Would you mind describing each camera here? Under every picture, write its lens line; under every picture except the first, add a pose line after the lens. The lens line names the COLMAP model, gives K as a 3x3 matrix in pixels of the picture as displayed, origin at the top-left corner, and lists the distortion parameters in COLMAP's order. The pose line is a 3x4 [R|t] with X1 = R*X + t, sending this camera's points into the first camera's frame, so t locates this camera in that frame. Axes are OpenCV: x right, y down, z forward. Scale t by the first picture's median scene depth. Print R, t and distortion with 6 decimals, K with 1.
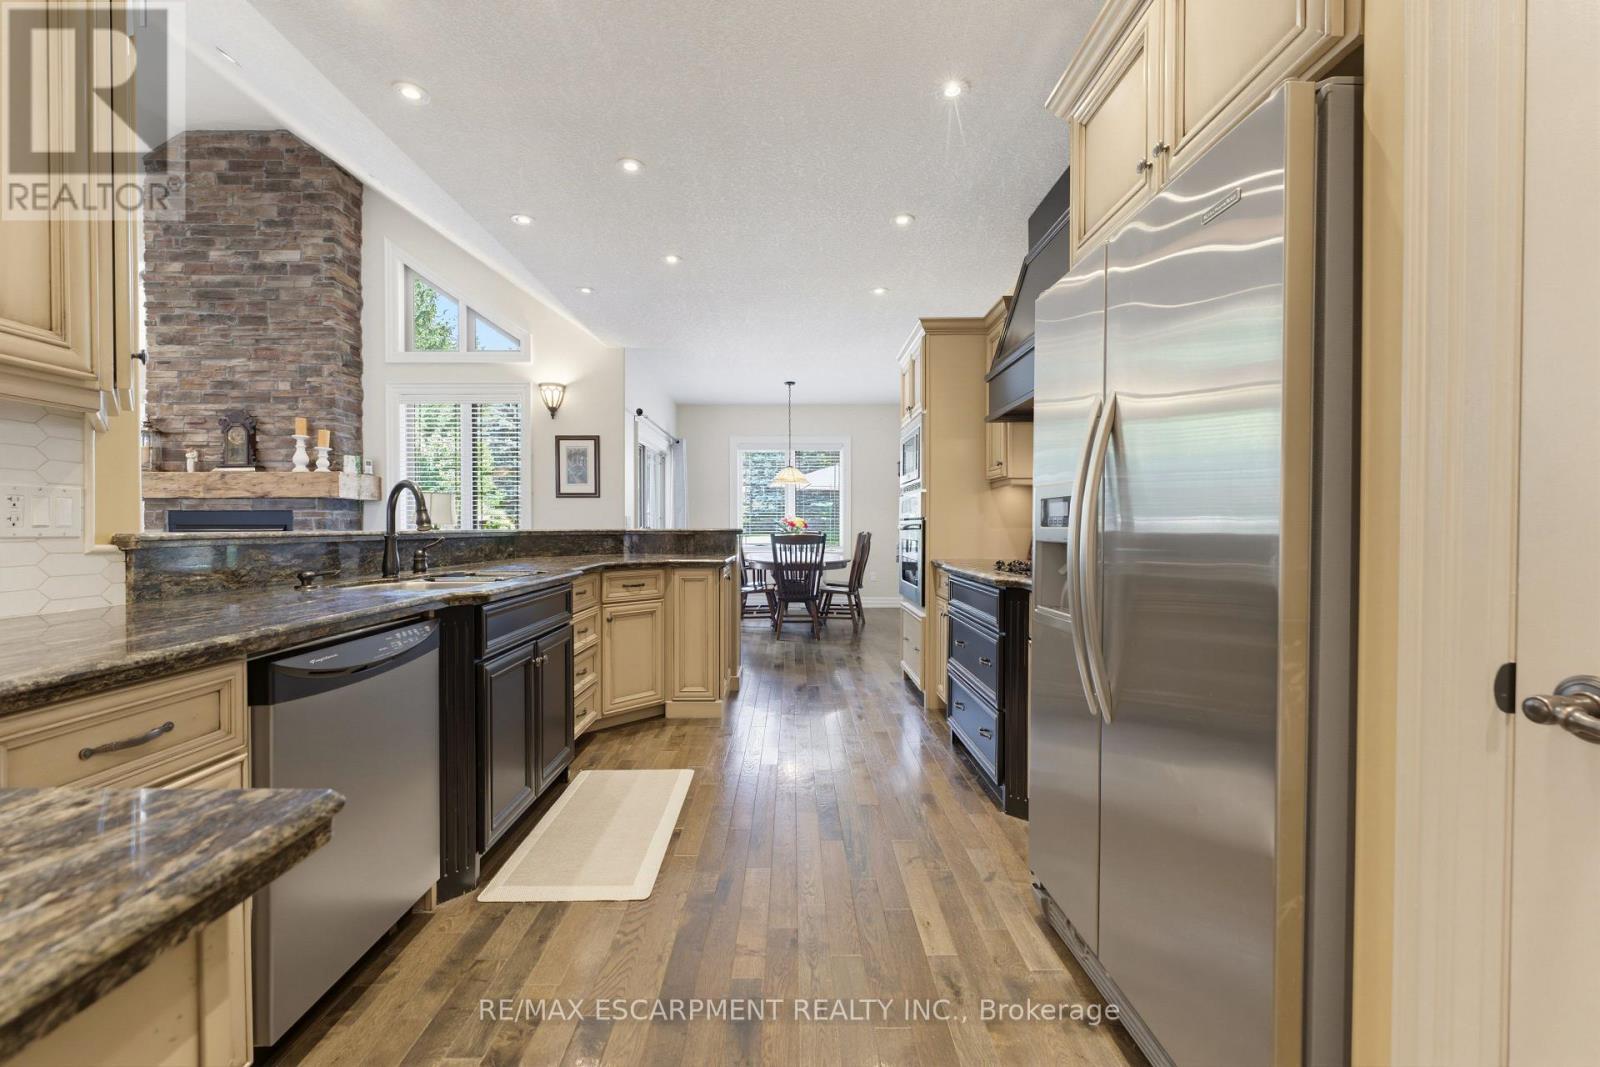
lens RADIAL K [[641.1, 0, 798.3], [0, 641.1, 530.9], [0, 0, 1]] dist [-0.000527, -0.000283]
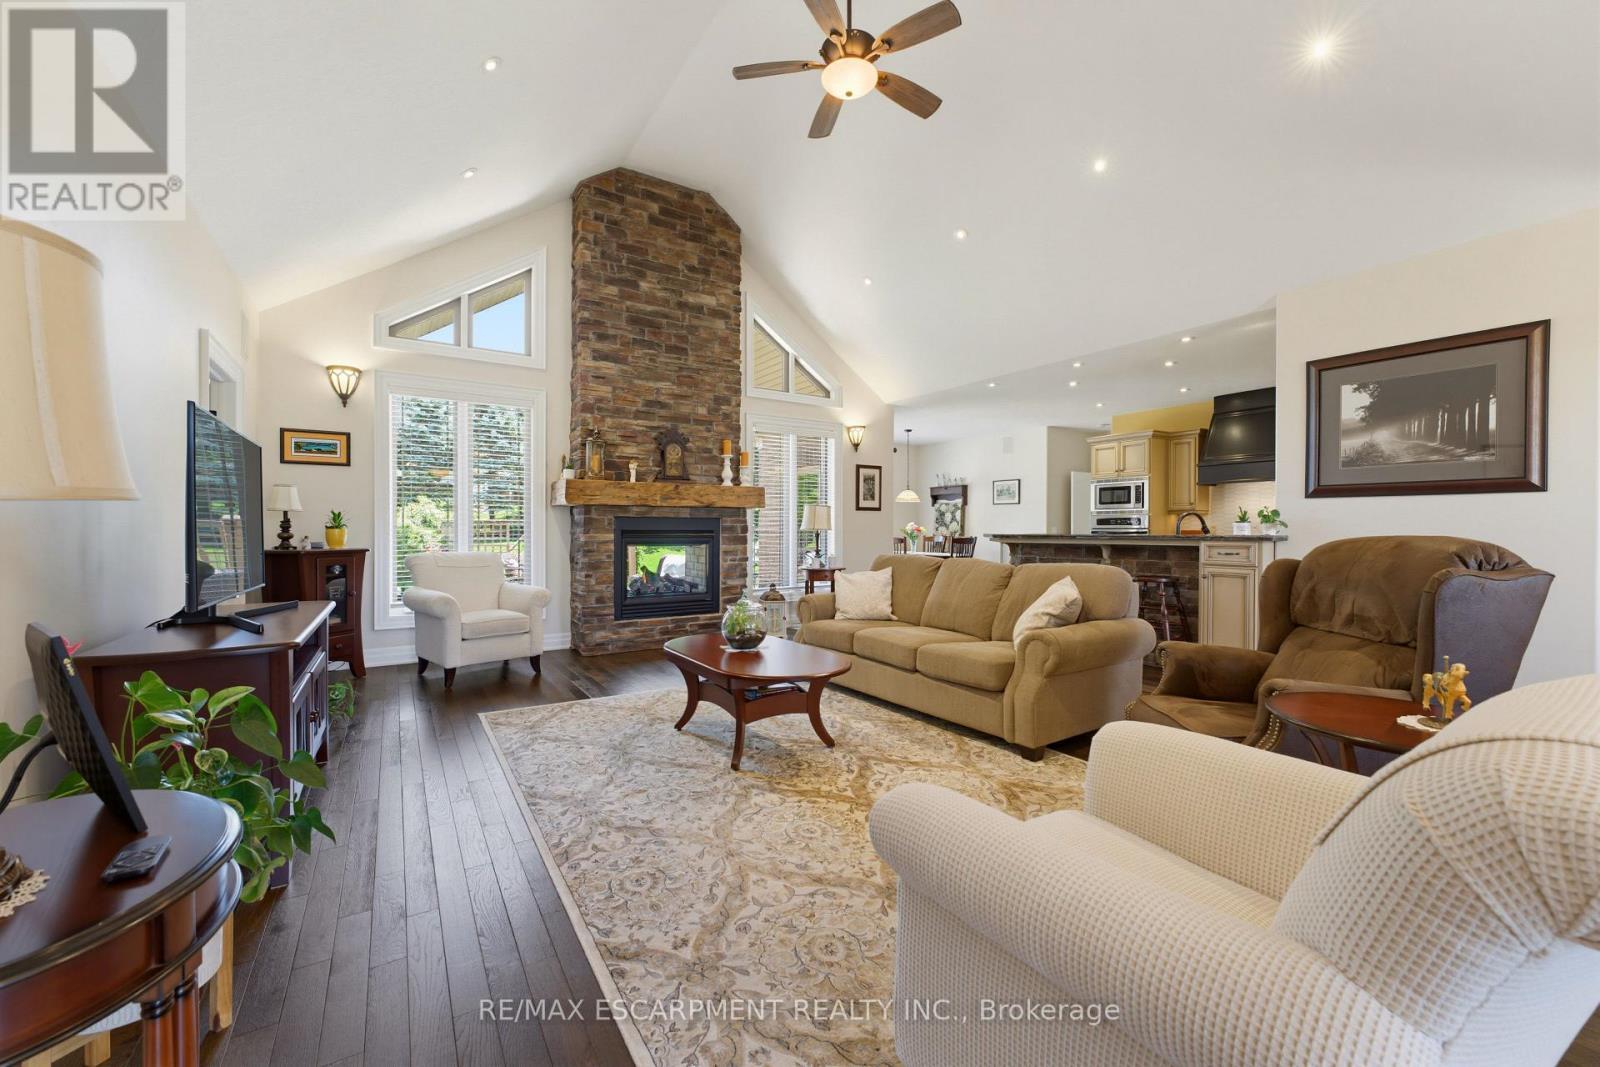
lens RADIAL K [[641.1, 0, 798.7], [0, 641.1, 534.1], [0, 0, 1]] dist [-0.000527, -0.000283]
pose [[0.847107, -0.000880, 0.531421, -1.274886], [0.008415, 0.999895, -0.011758, 0.012334], [-0.531355, 0.014432, 0.847026, -0.071563]]
